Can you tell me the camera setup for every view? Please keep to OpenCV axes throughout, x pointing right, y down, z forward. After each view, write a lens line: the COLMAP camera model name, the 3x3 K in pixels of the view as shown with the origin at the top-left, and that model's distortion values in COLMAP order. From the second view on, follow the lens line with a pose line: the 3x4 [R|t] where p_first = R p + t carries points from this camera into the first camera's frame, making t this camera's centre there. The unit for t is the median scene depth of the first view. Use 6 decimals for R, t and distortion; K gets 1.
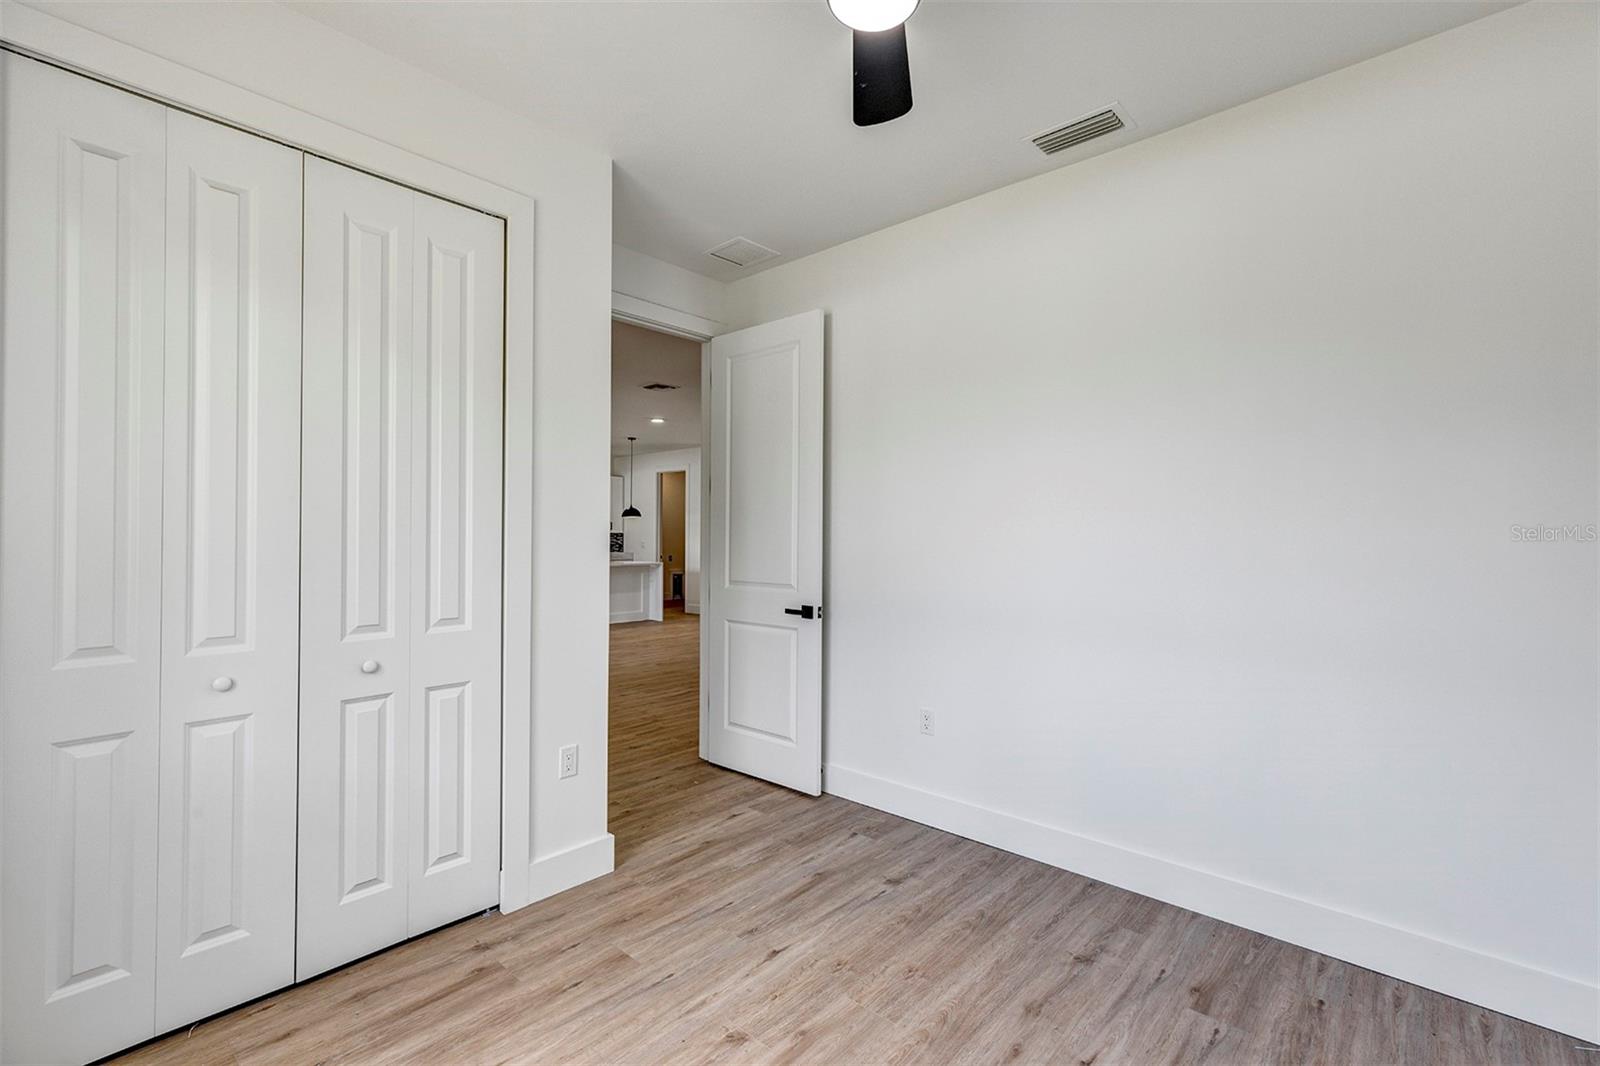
lens RADIAL K [[711.0, 0, 802.1], [0, 711.0, 523.2], [0, 0, 1]] dist [0.003490, 0.000310]
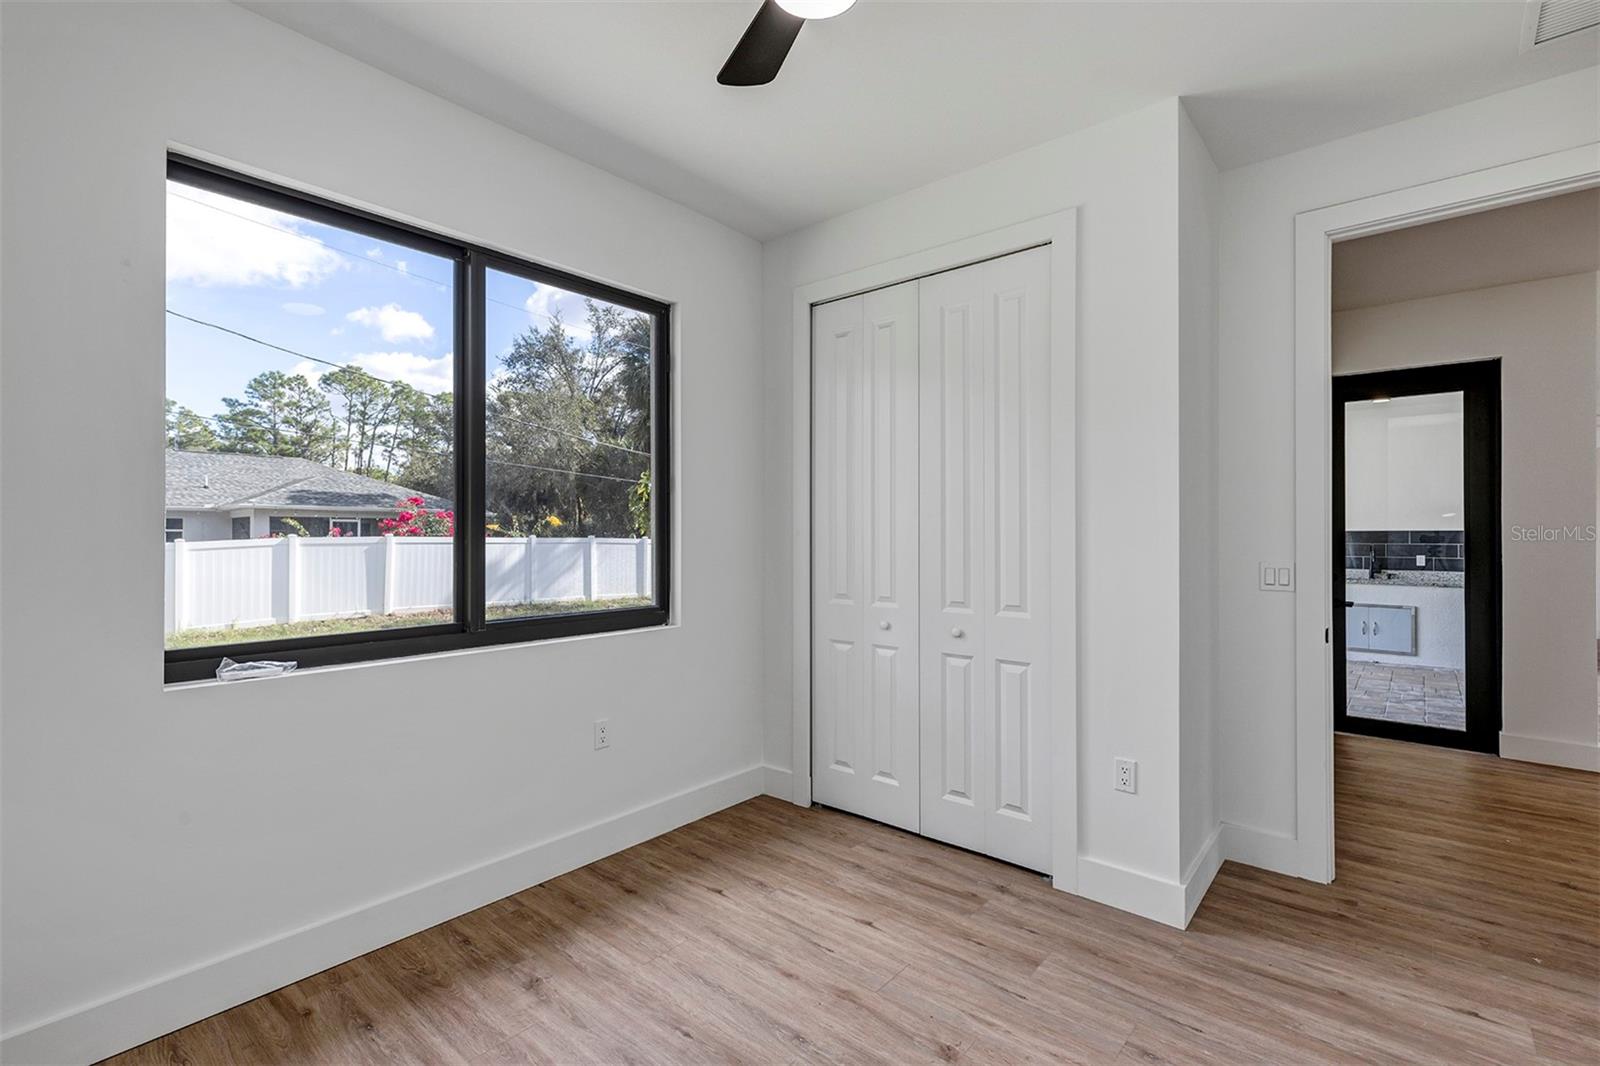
lens RADIAL K [[711.0, 0, 766.4], [0, 711.0, 520.0], [0, 0, 1]] dist [0.003490, 0.000310]
pose [[0.017886, -0.019256, -0.999655, 0.696284], [0.015172, 0.999705, -0.018985, 0.007781], [0.999725, -0.014827, 0.018173, 0.582367]]
